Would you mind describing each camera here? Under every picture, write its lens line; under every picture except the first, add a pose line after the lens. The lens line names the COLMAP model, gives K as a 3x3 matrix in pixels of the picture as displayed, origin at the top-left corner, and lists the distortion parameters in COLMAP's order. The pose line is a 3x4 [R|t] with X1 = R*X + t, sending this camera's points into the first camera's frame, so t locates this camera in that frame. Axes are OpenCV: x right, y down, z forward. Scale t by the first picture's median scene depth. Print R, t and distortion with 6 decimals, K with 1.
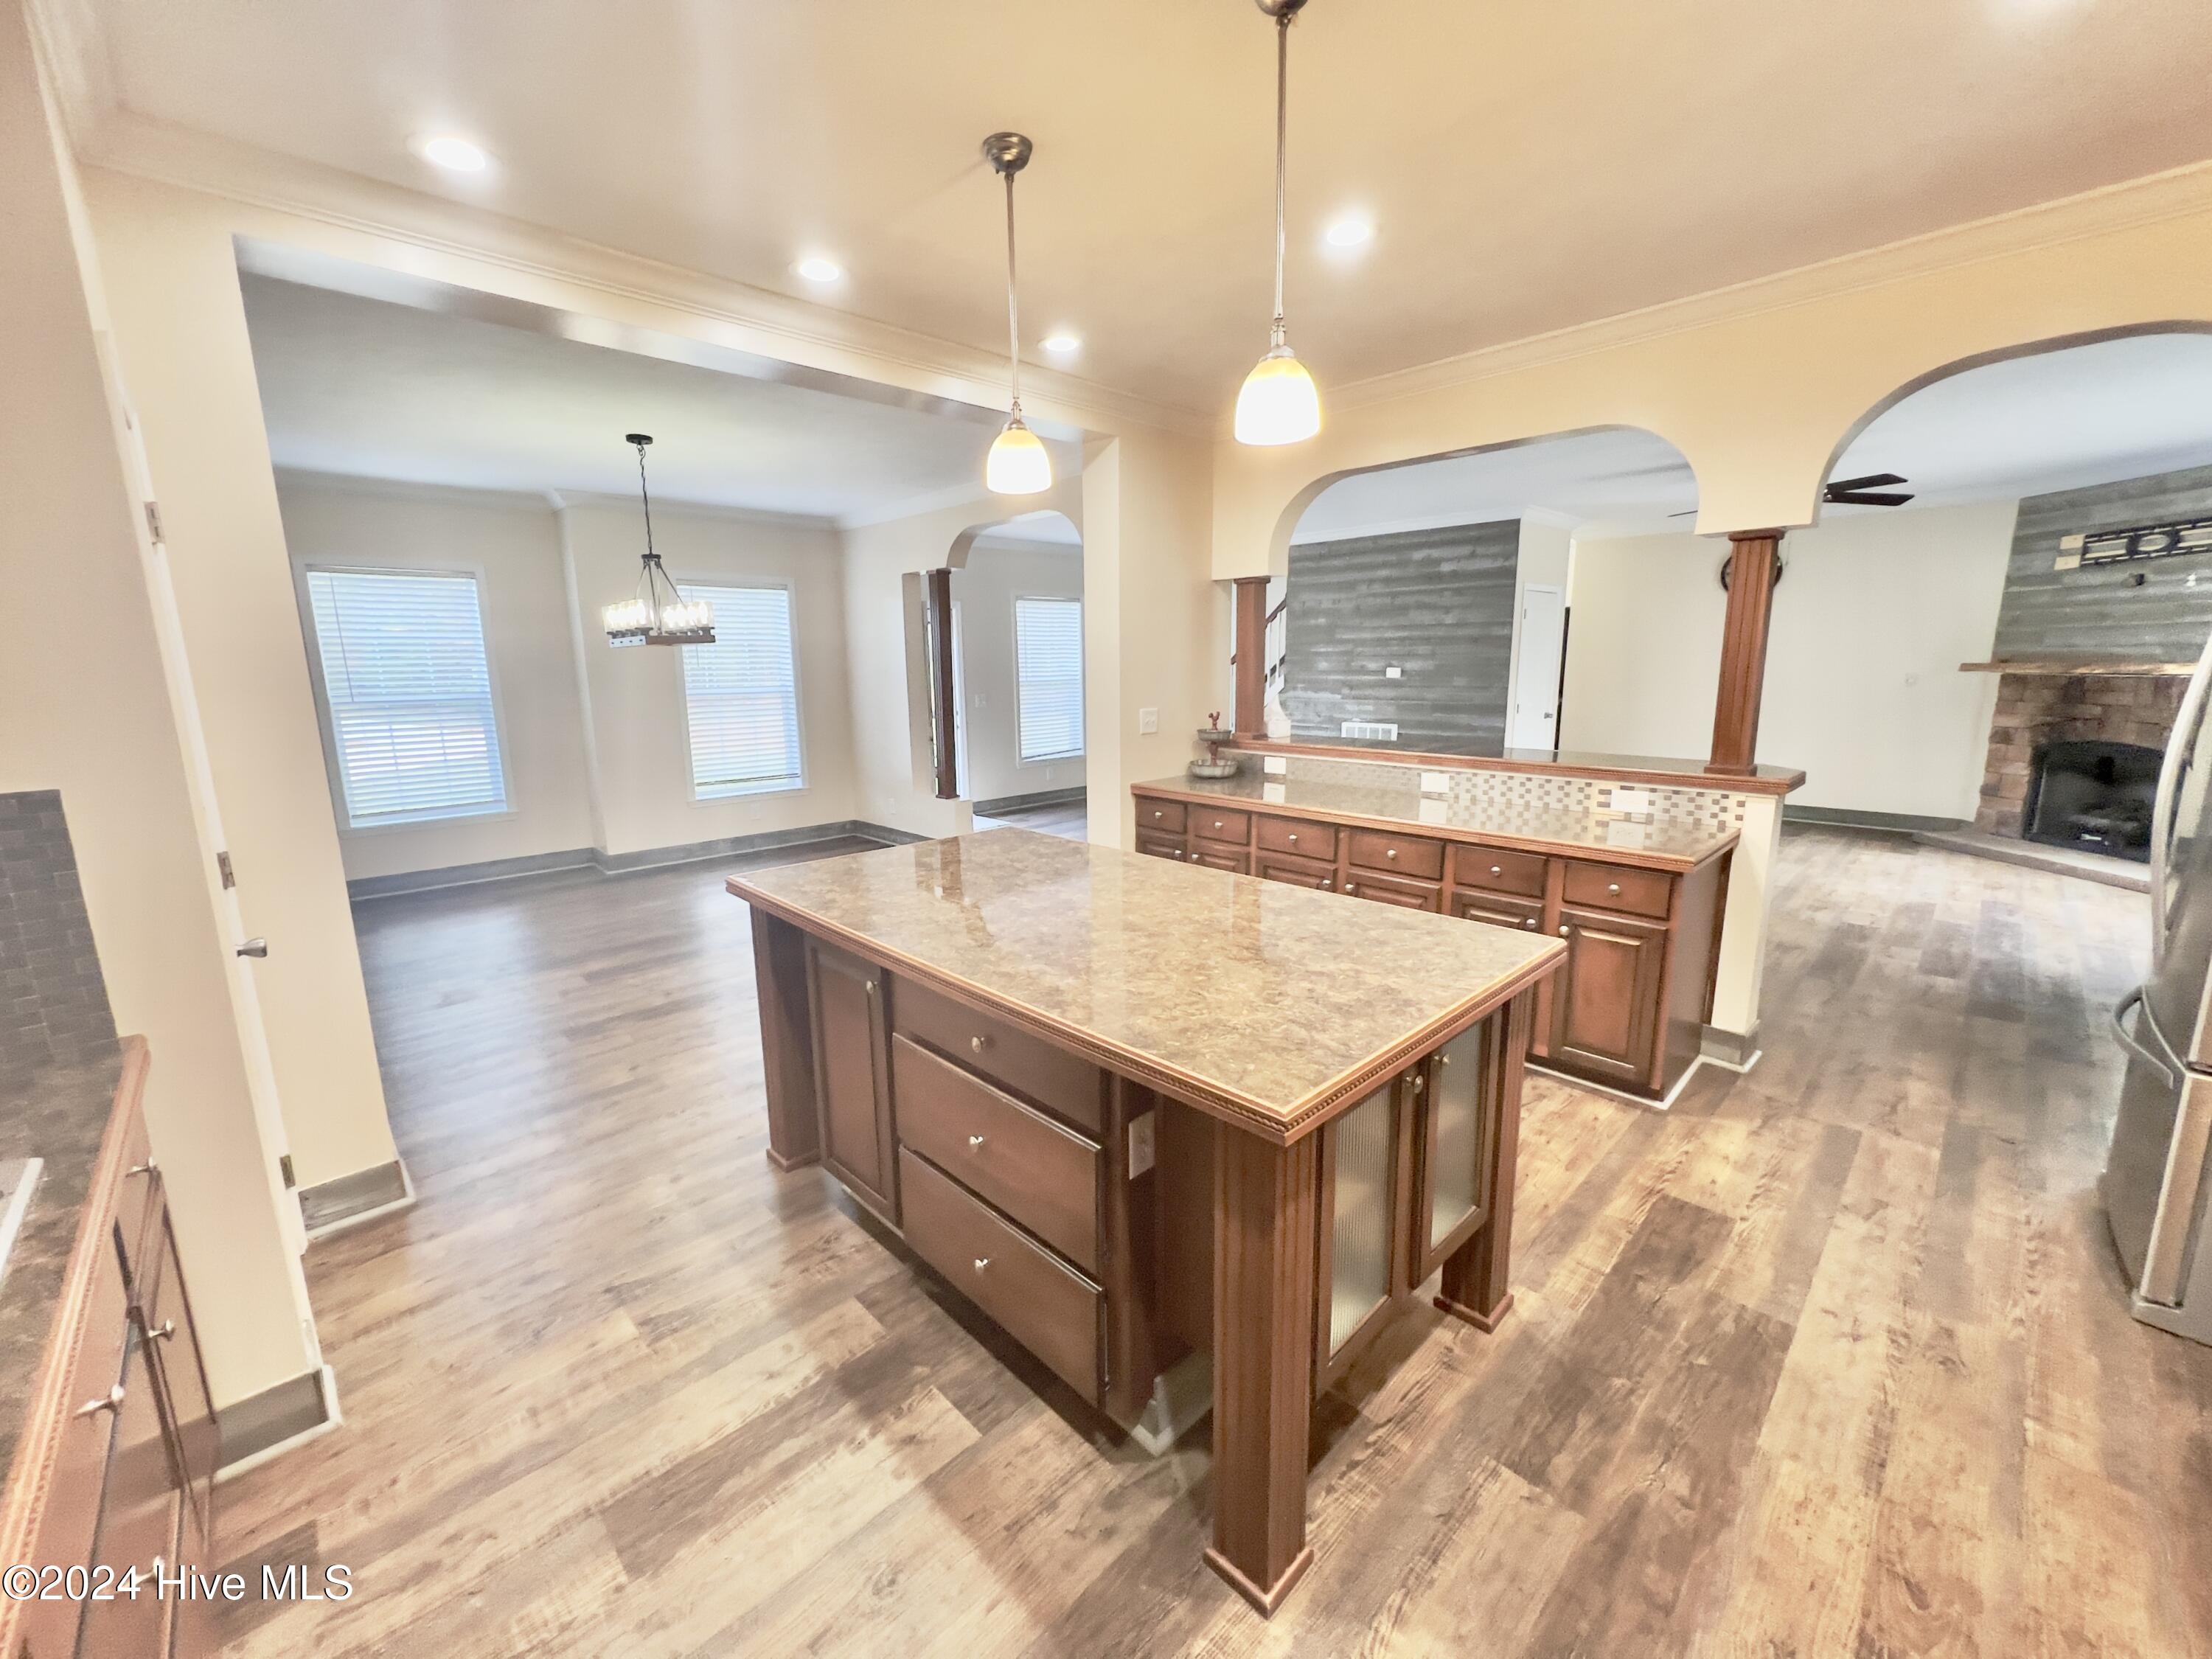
lens RADIAL K [[883.6, 0, 1100.3], [0, 883.6, 832.0], [0, 0, 1]] dist [-0.000710, 0.000066]
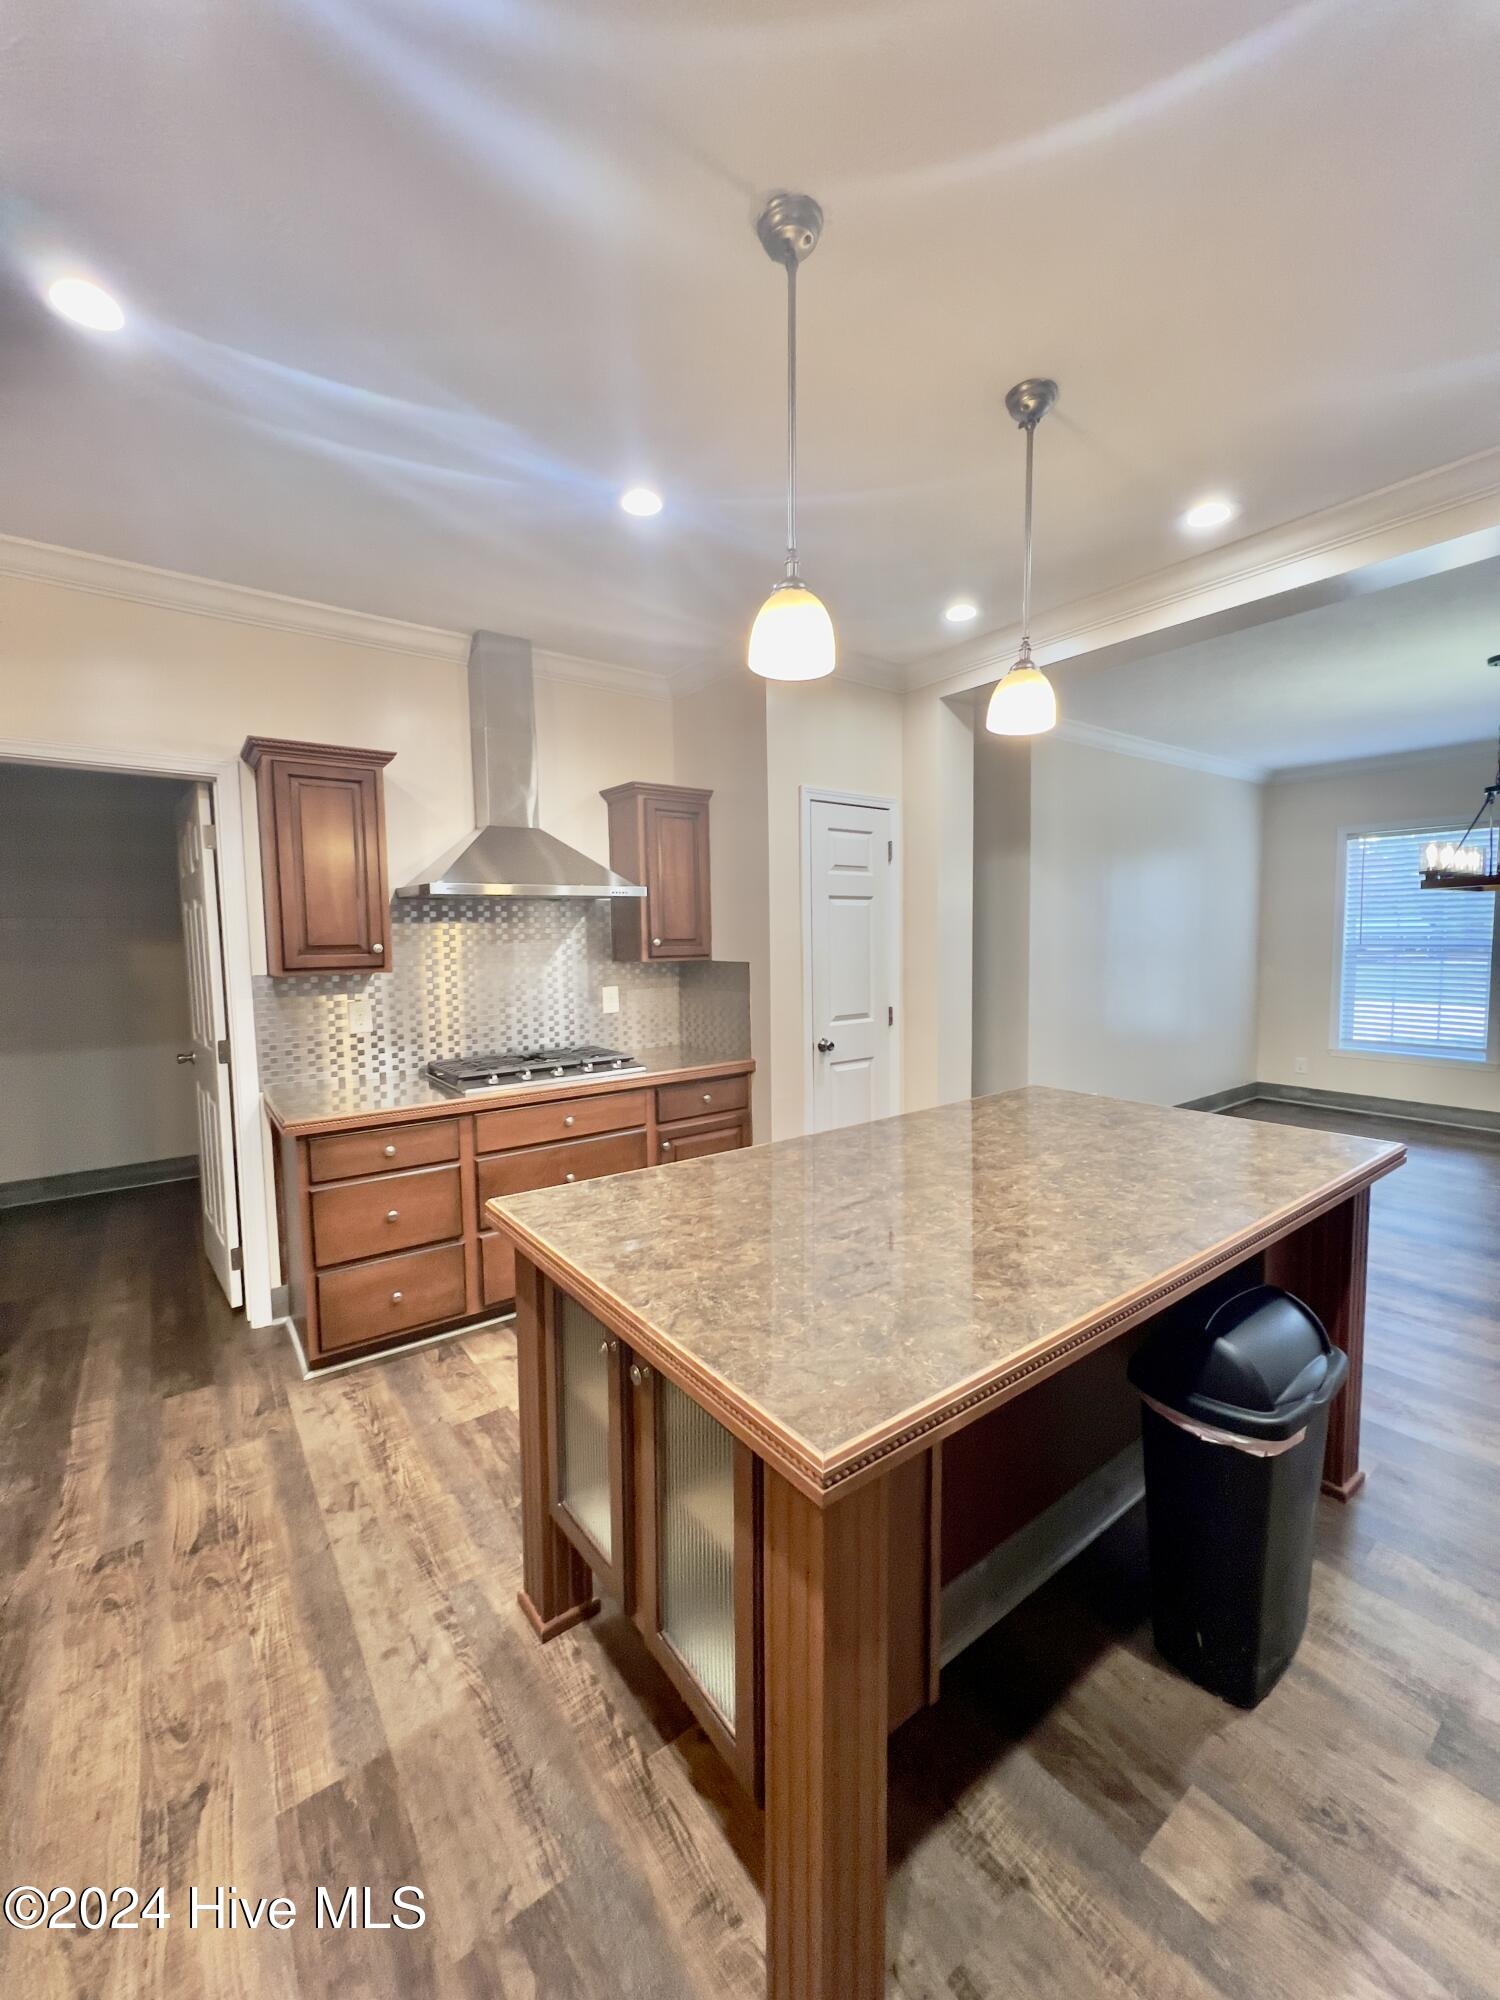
lens RADIAL K [[798.9, 0, 752.5], [0, 798.9, 993.5], [0, 0, 1]] dist [-0.000710, 0.000066]
pose [[-0.126670, 0.090230, -0.987833, 1.088194], [-0.175304, 0.978143, 0.111824, -0.198135], [0.976332, 0.187336, -0.108083, 1.114000]]
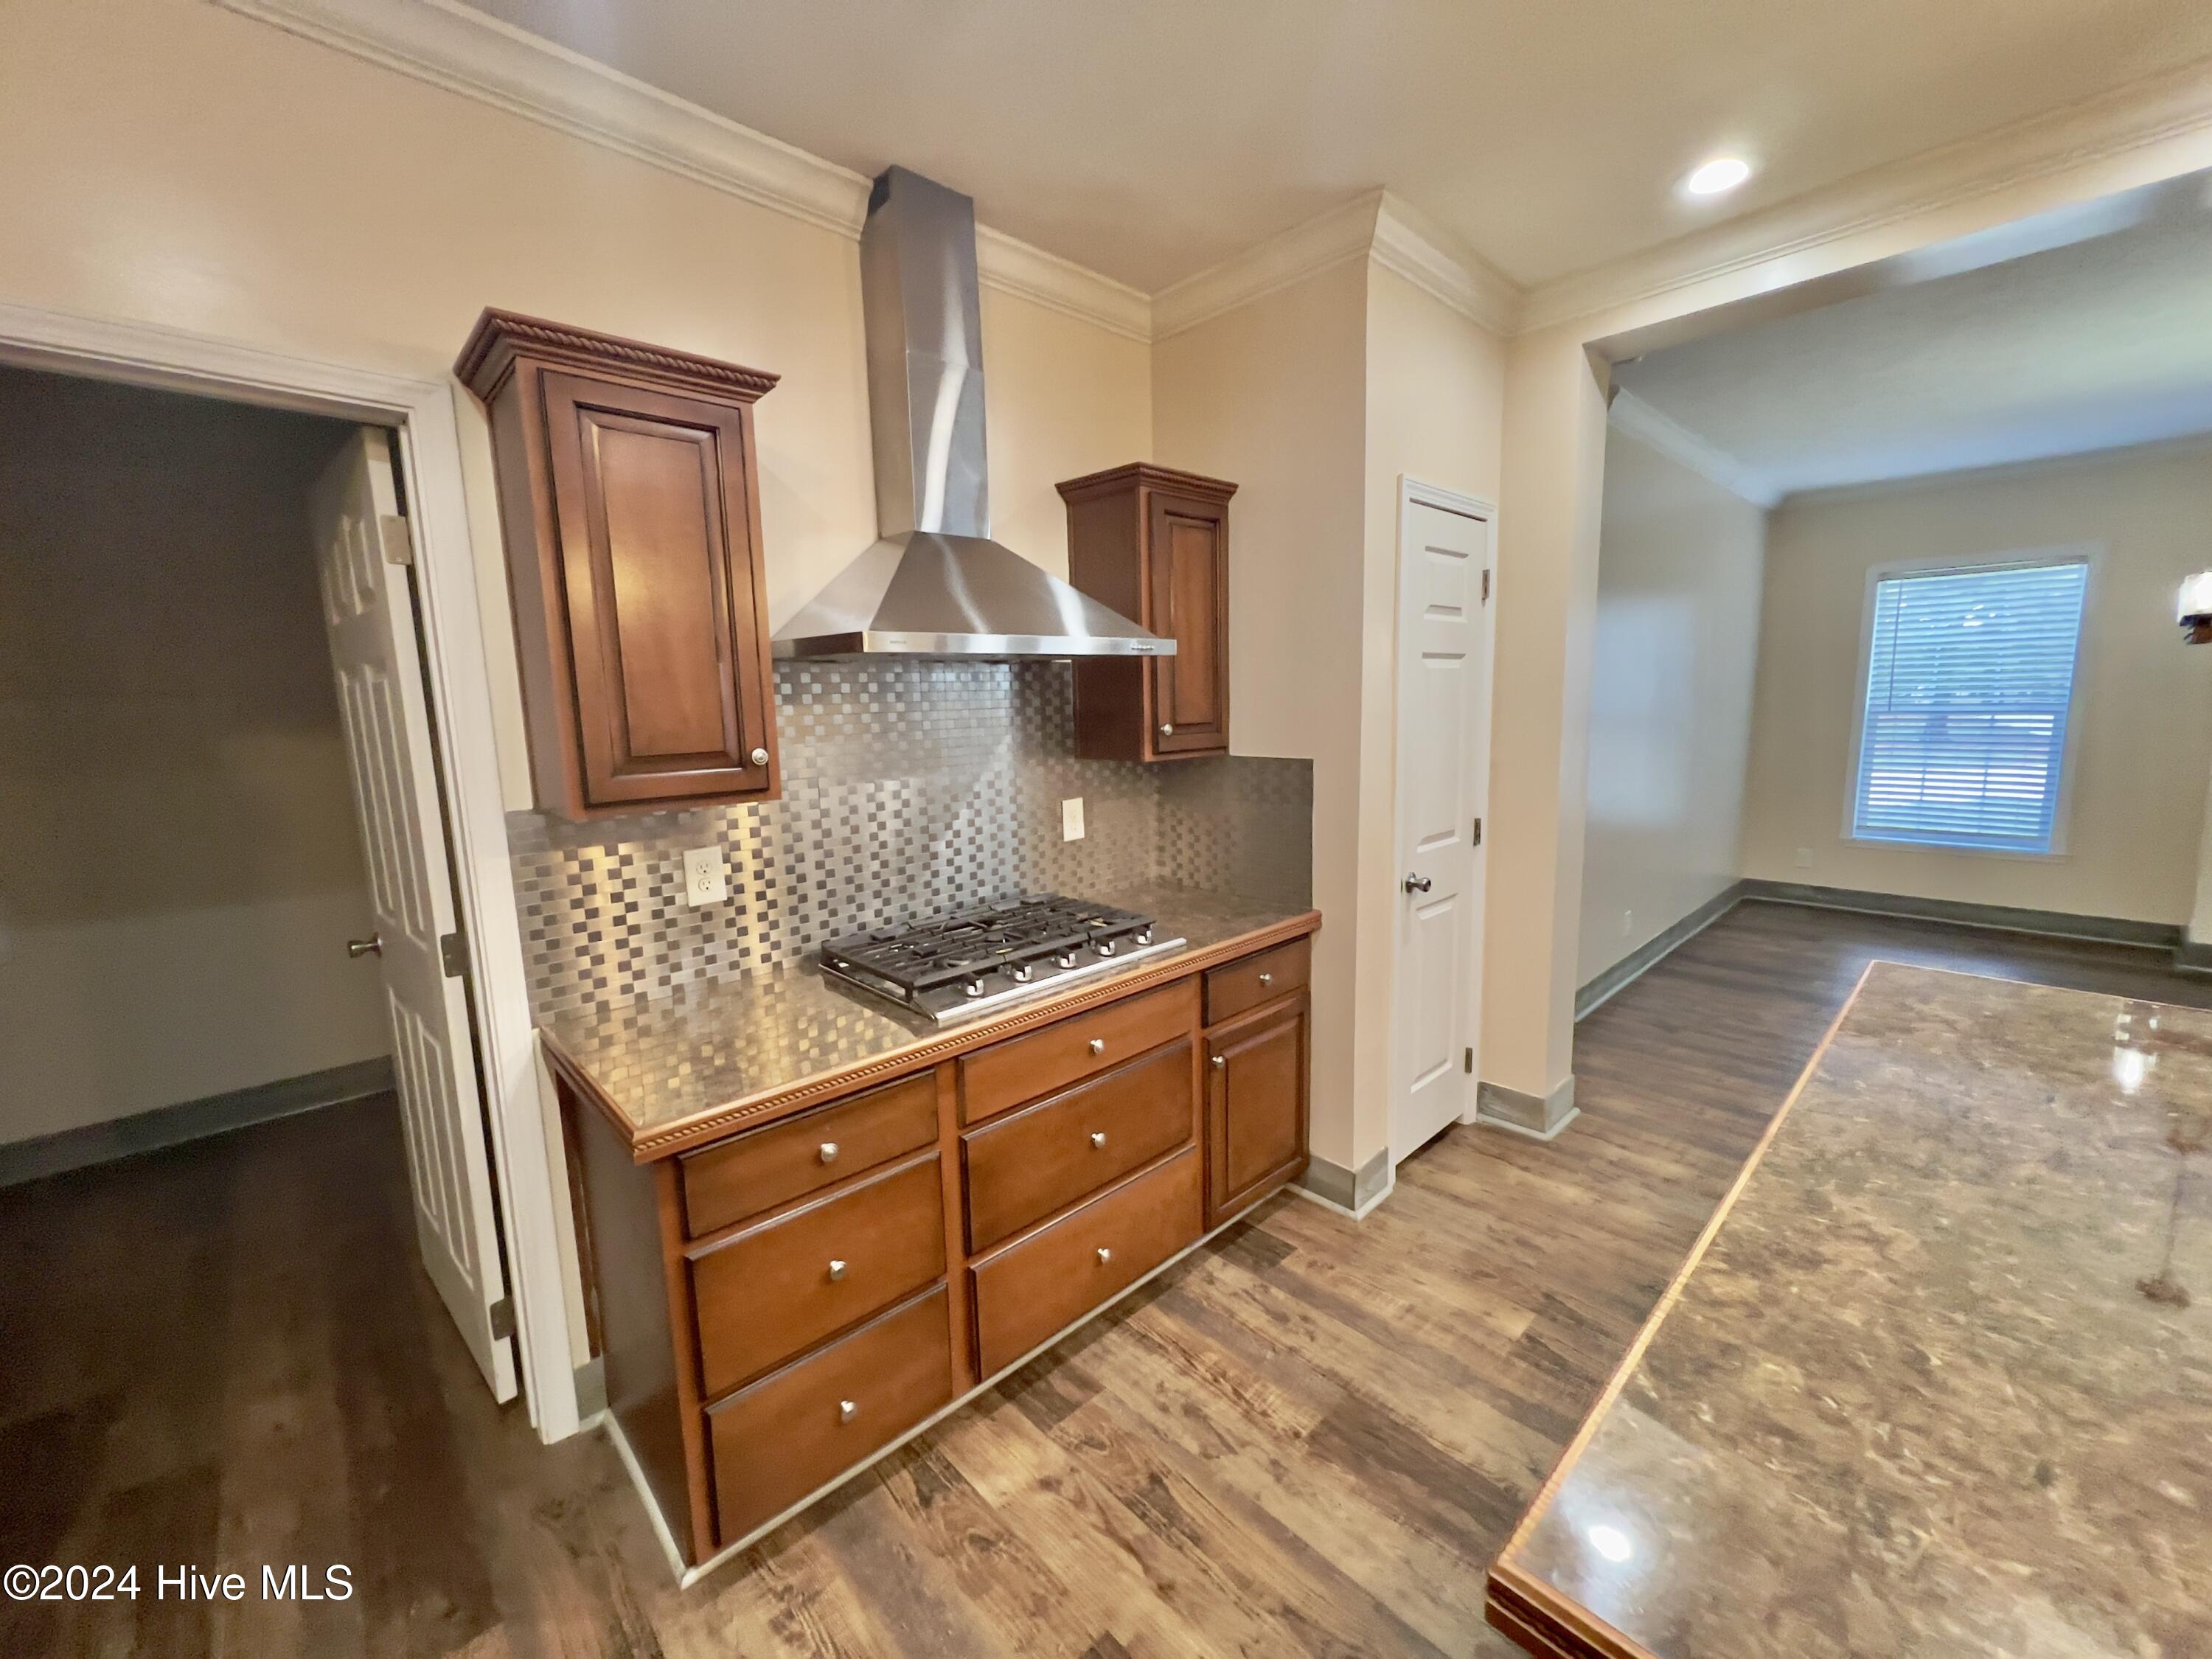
lens RADIAL K [[883.6, 0, 1099.0], [0, 883.6, 827.4], [0, 0, 1]] dist [-0.000710, 0.000066]
pose [[-0.015288, 0.160650, -0.986893, 0.477466], [-0.168383, 0.972499, 0.160915, -0.107536], [0.985603, 0.168636, 0.012183, 0.500367]]
